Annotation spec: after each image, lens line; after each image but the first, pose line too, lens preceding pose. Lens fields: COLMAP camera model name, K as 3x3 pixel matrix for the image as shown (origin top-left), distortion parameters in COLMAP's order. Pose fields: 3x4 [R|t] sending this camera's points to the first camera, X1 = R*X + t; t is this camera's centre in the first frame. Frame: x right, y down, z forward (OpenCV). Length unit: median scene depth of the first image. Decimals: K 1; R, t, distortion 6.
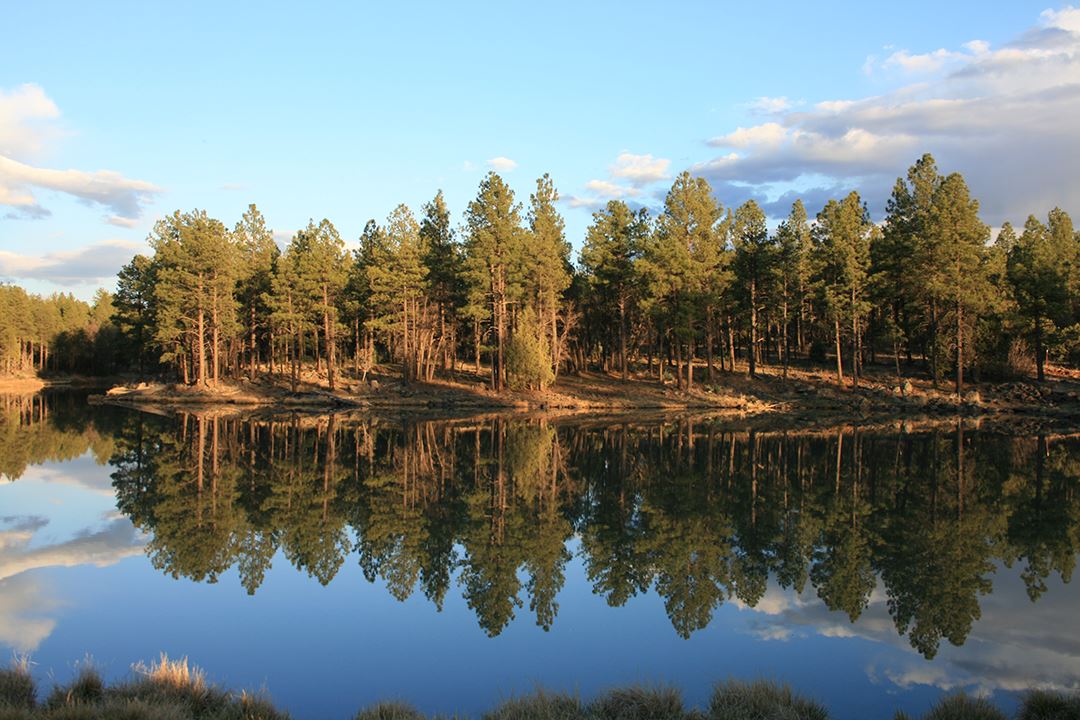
lens RADIAL K [[1175.3, 0, 570.1], [0, 1175.3, 329.6], [0, 0, 1]] dist [-0.084605, 0.000000]
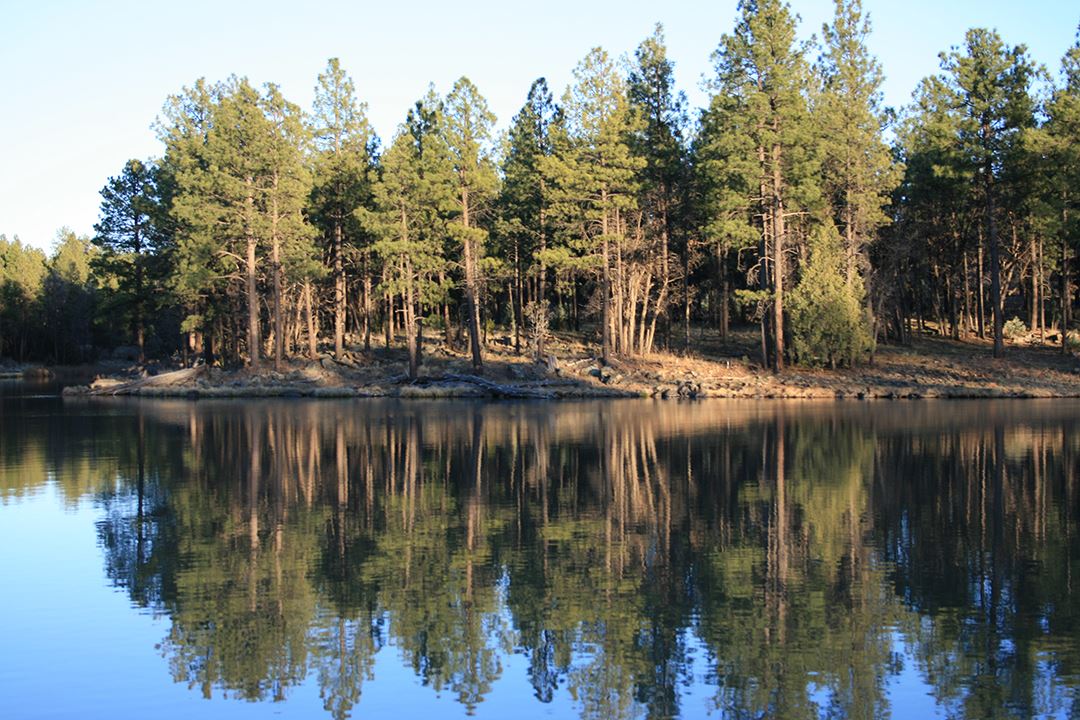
lens RADIAL K [[1777.4, 0, 563.4], [0, 1777.4, 324.4], [0, 0, 1]] dist [-0.005235, 0.000000]
pose [[0.994552, -0.011745, -0.103576, -0.070060], [0.013033, 0.999846, 0.011771, 0.017734], [0.103422, -0.013057, 0.994552, 0.129938]]
